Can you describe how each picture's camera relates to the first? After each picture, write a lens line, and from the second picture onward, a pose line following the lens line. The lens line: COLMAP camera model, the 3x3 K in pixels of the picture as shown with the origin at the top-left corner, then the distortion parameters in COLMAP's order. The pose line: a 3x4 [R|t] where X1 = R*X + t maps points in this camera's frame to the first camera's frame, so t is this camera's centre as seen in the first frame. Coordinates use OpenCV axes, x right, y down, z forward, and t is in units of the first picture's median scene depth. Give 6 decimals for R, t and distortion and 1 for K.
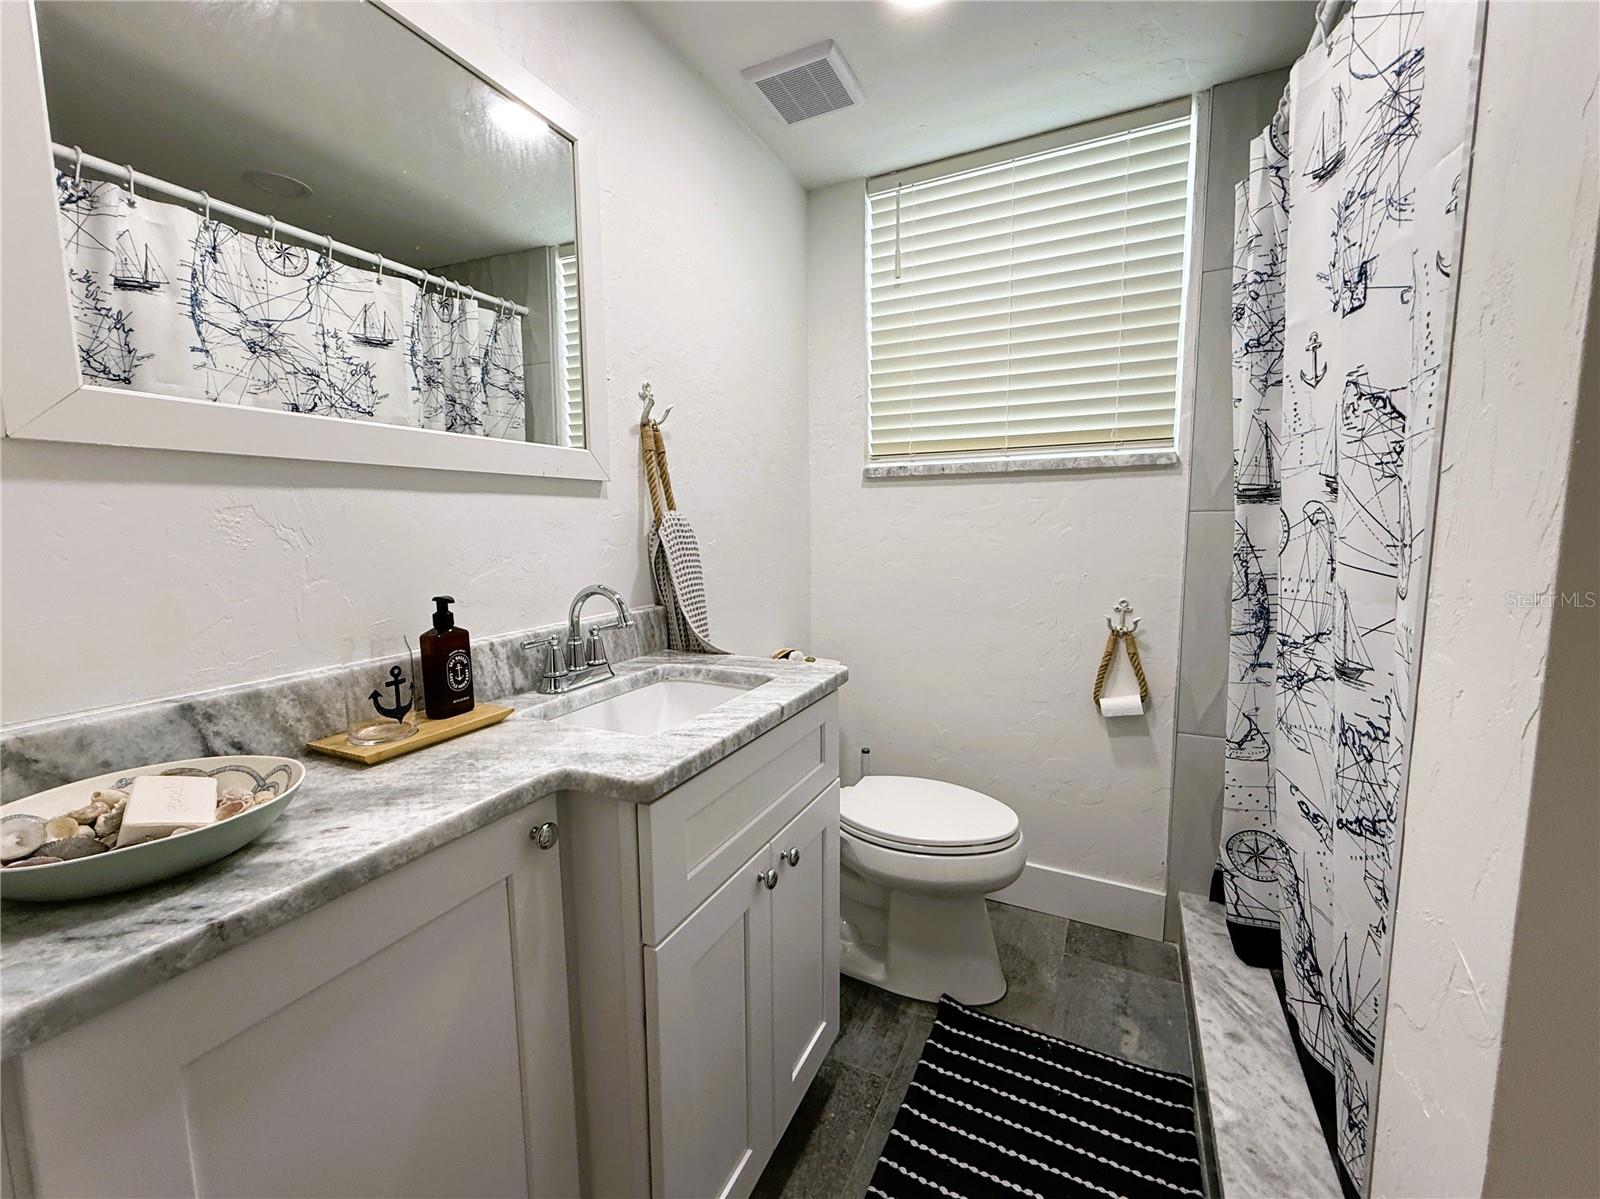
lens RADIAL K [[650.2, 0, 800.0], [0, 650.2, 599.5], [0, 0, 1]] dist [-0.003996, -0.000623]
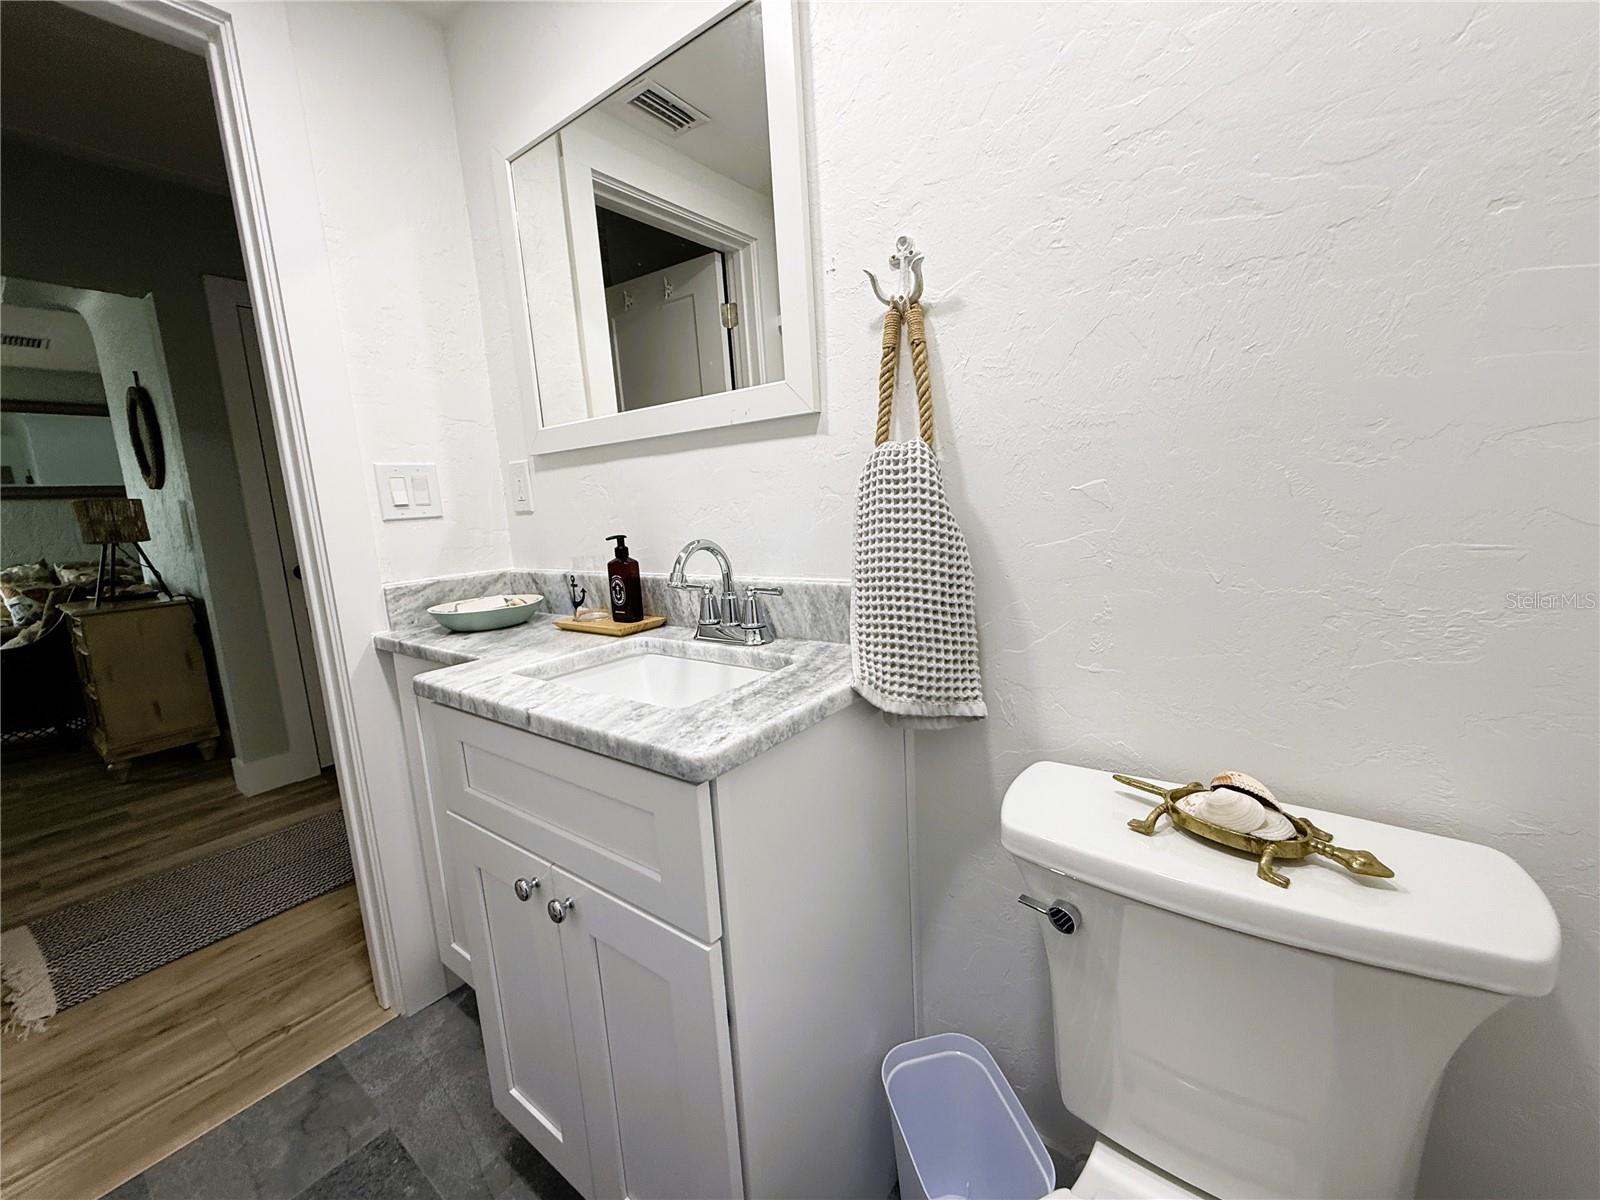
lens RADIAL K [[650.2, 0, 800.0], [0, 650.2, 600.0], [0, 0, 1]] dist [-0.003996, -0.000623]
pose [[-0.194058, 0.180463, -0.964248, 0.657441], [-0.055640, 0.979327, 0.194483, -0.143972], [0.979411, 0.091392, -0.180005, 1.482225]]
